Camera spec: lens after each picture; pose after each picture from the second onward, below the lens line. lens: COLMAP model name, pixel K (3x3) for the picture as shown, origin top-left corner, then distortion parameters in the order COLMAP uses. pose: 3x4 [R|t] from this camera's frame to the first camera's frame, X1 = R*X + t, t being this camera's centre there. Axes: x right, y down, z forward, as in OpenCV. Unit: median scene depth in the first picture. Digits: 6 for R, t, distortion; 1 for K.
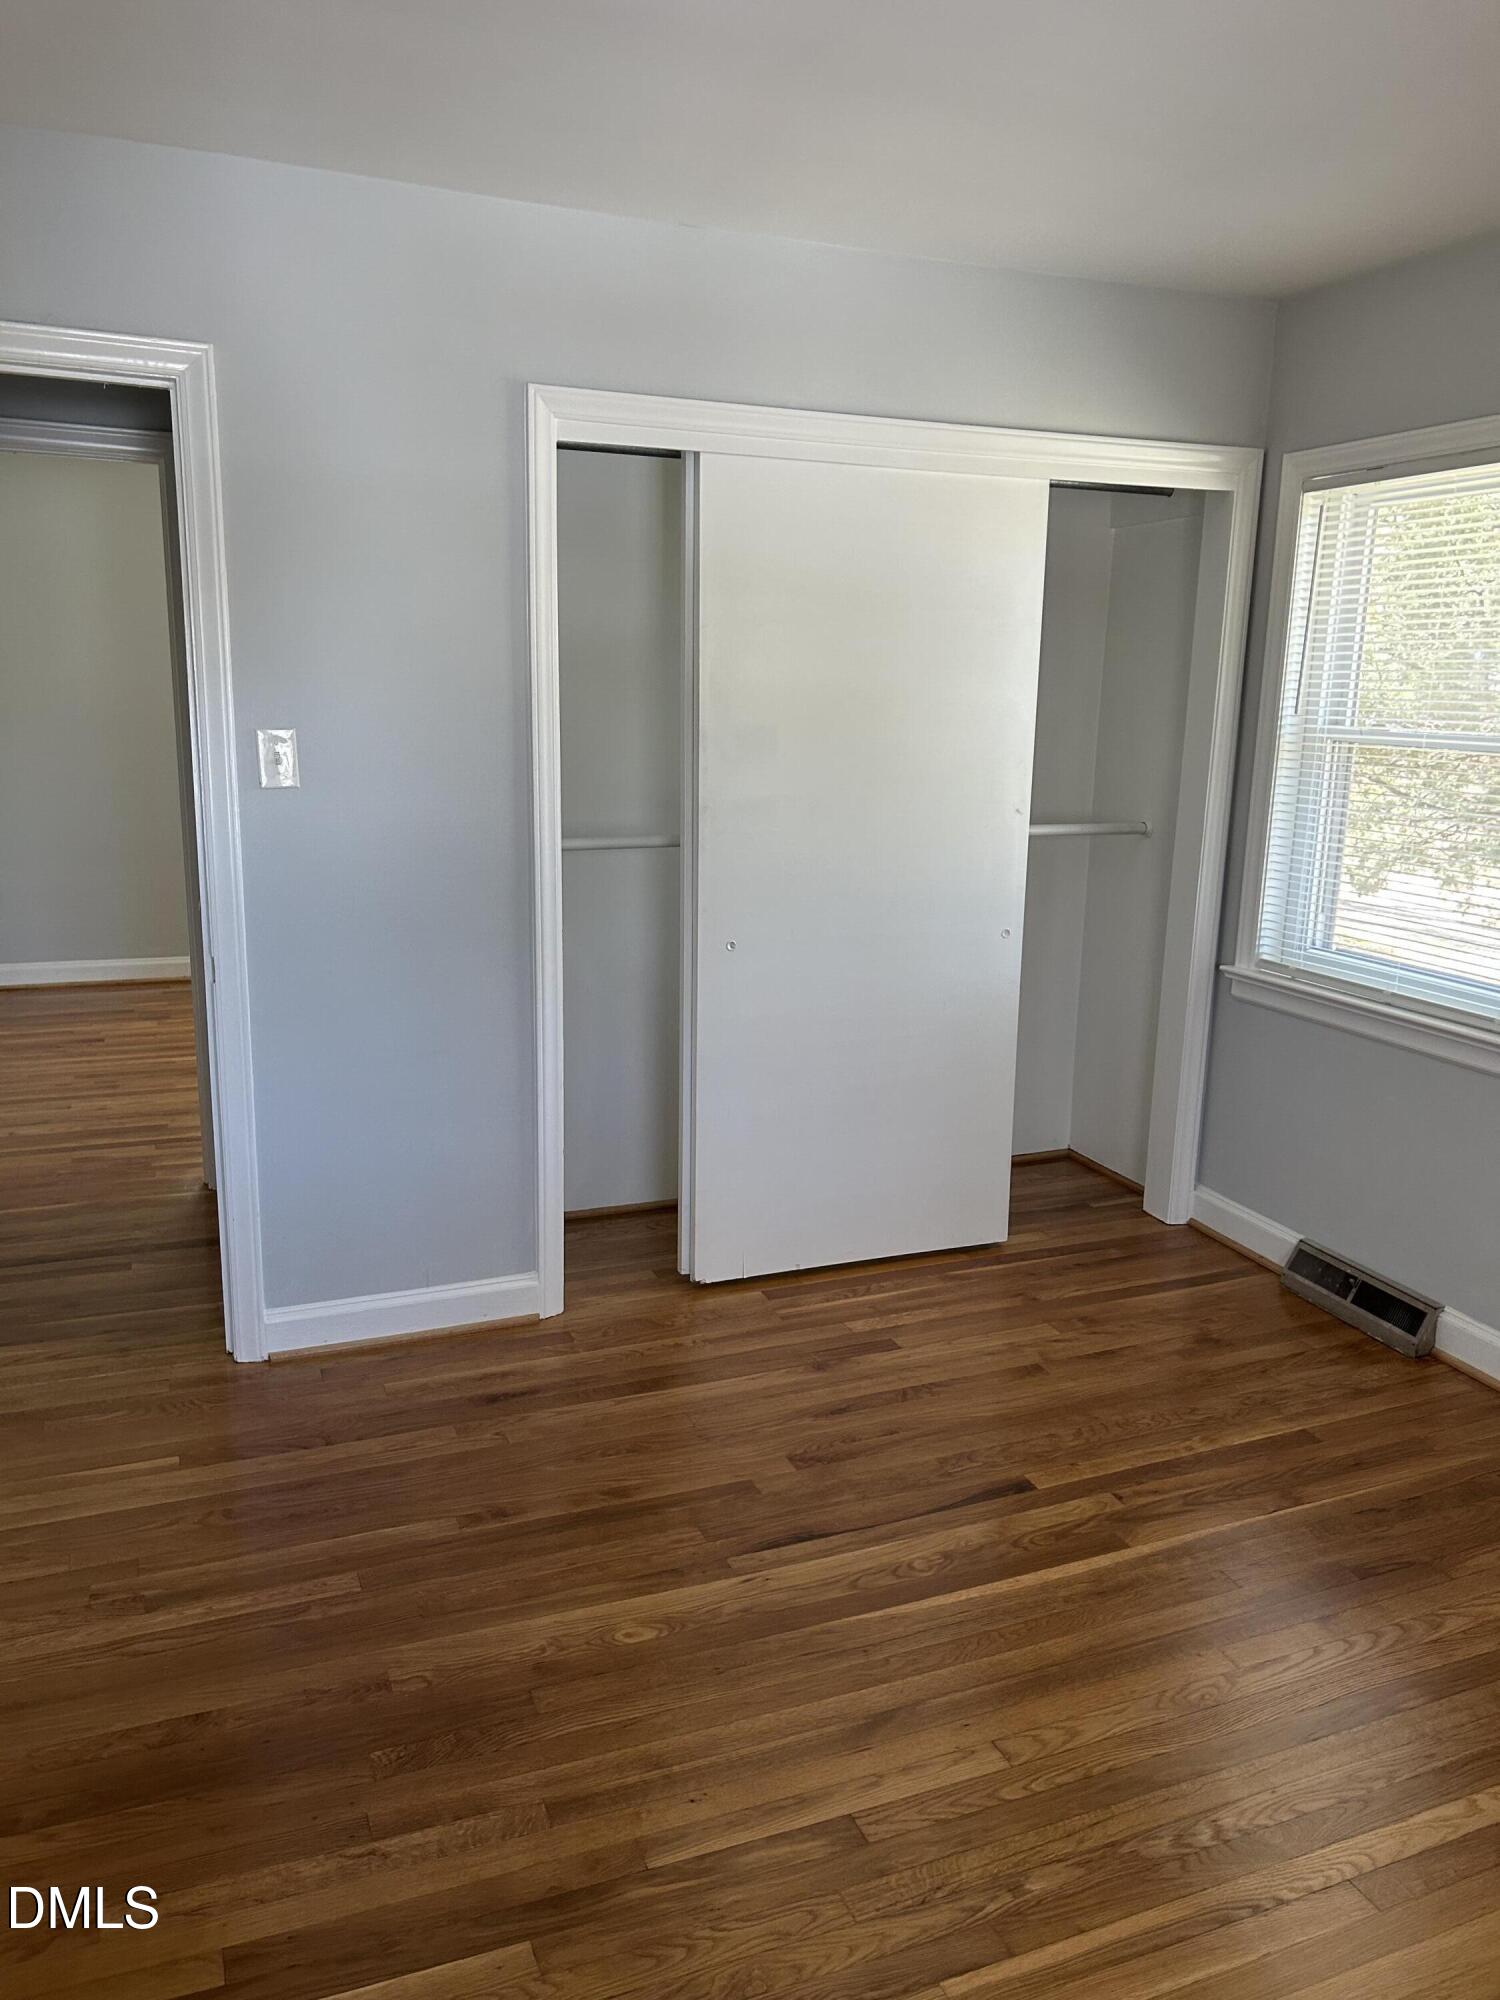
lens RADIAL K [[1519.0, 0, 750.0], [0, 1519.0, 1002.1], [0, 0, 1]] dist [0.043216, -0.040308]
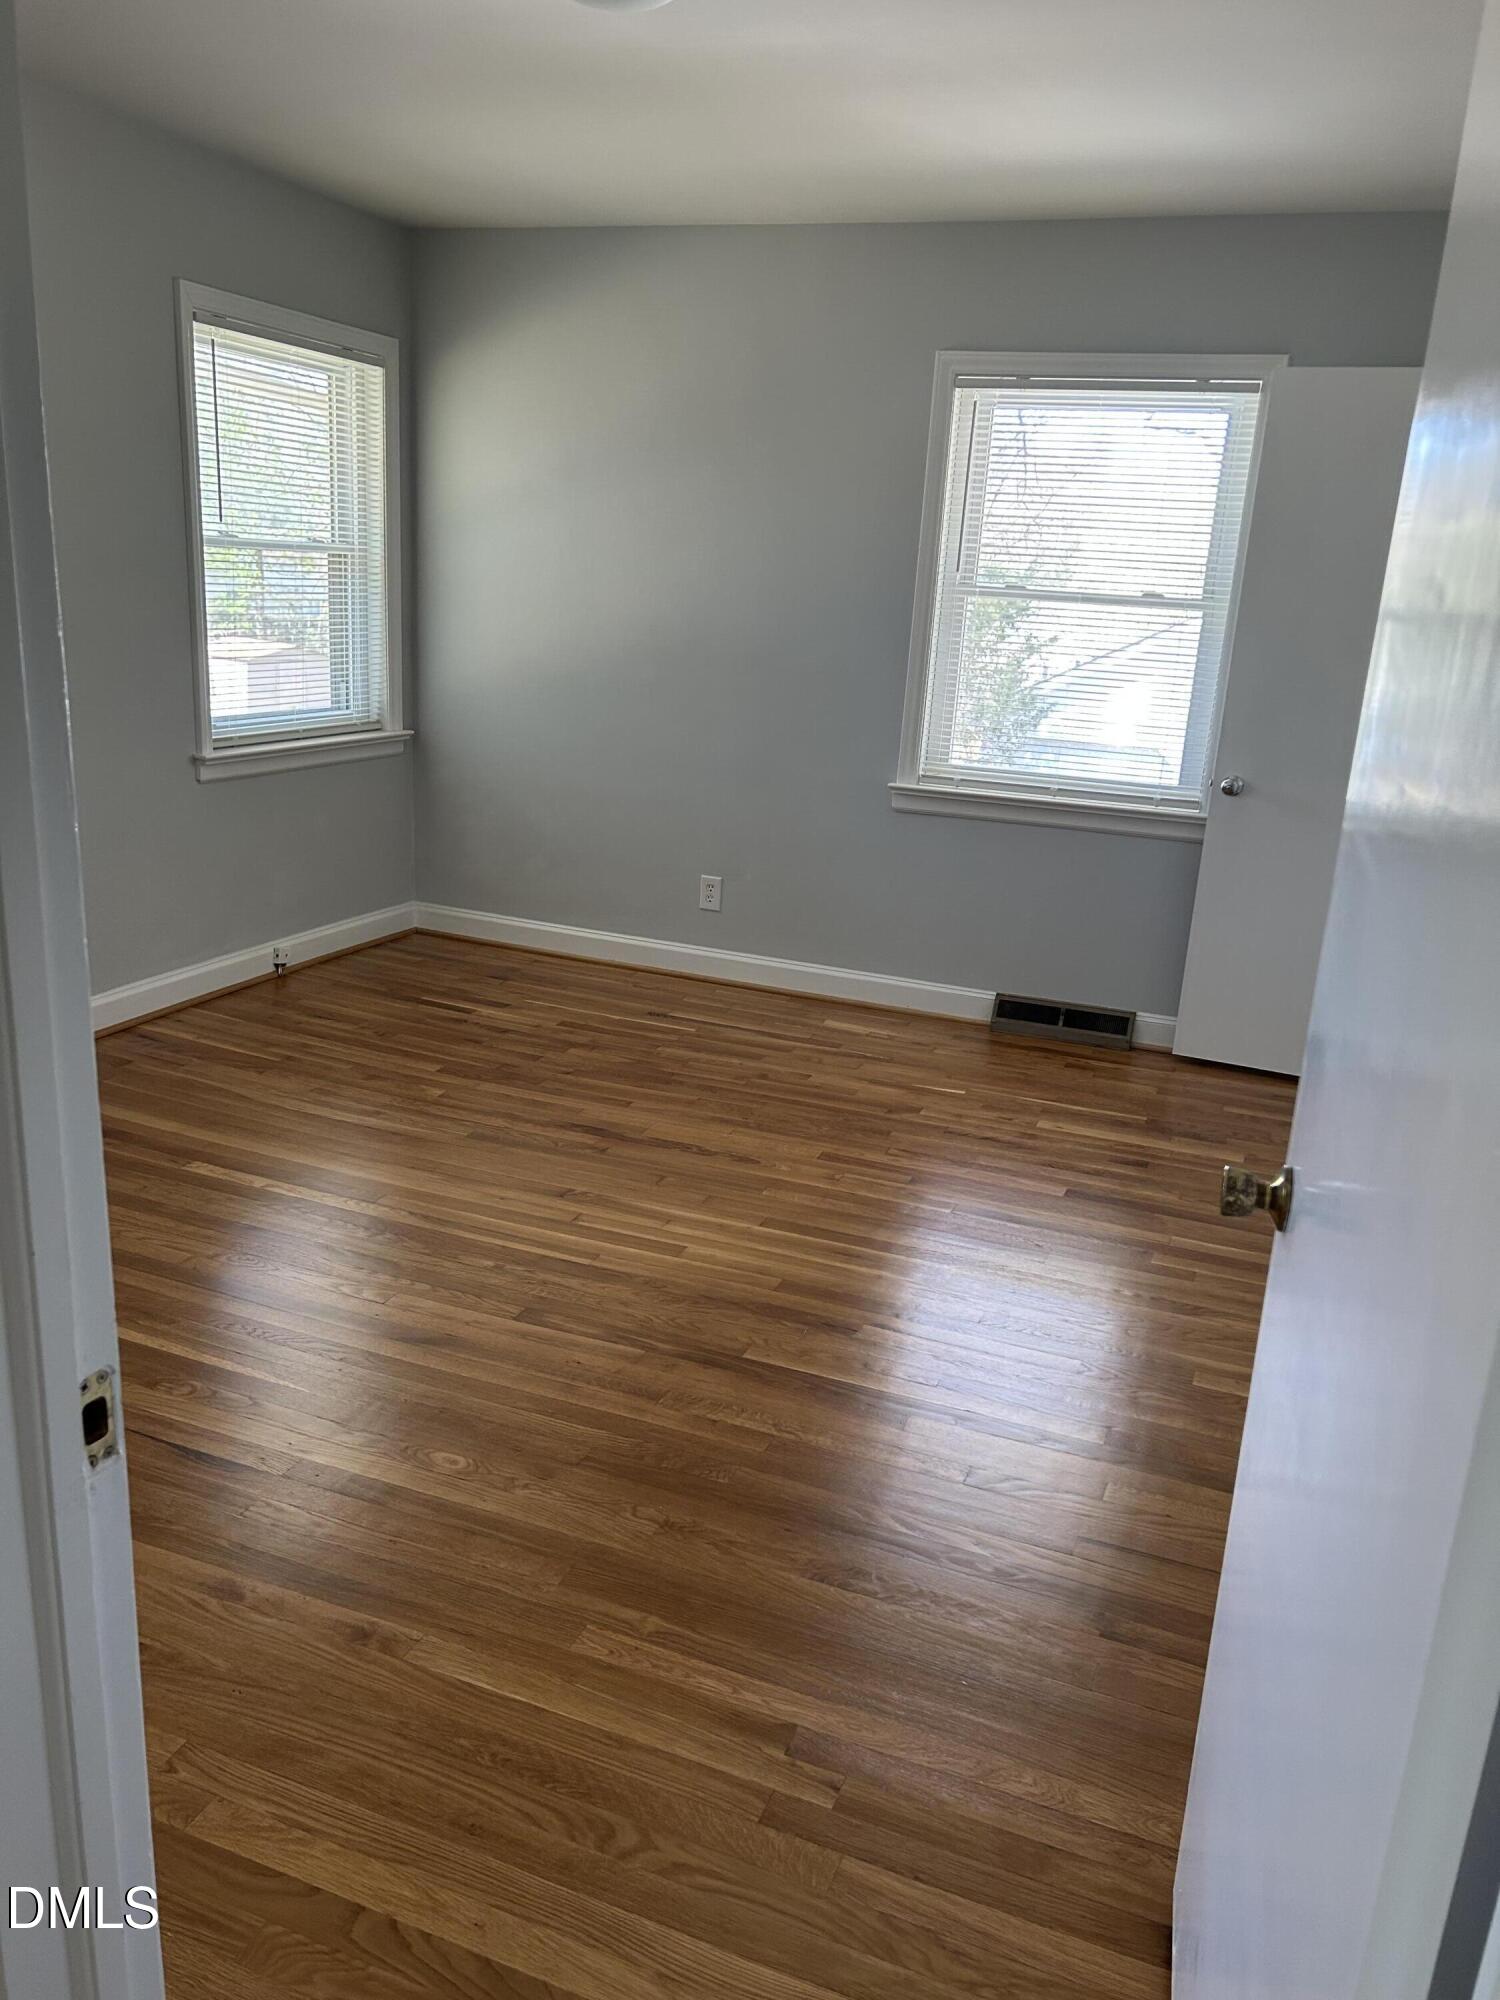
lens RADIAL K [[1519.0, 0, 752.2], [0, 1519.0, 1003.8], [0, 0, 1]] dist [0.043216, -0.040308]
pose [[-0.720691, -0.251400, 0.646067, -0.794228], [0.072611, 0.899432, 0.430988, -0.281616], [-0.689444, 0.357520, -0.629958, 1.380179]]
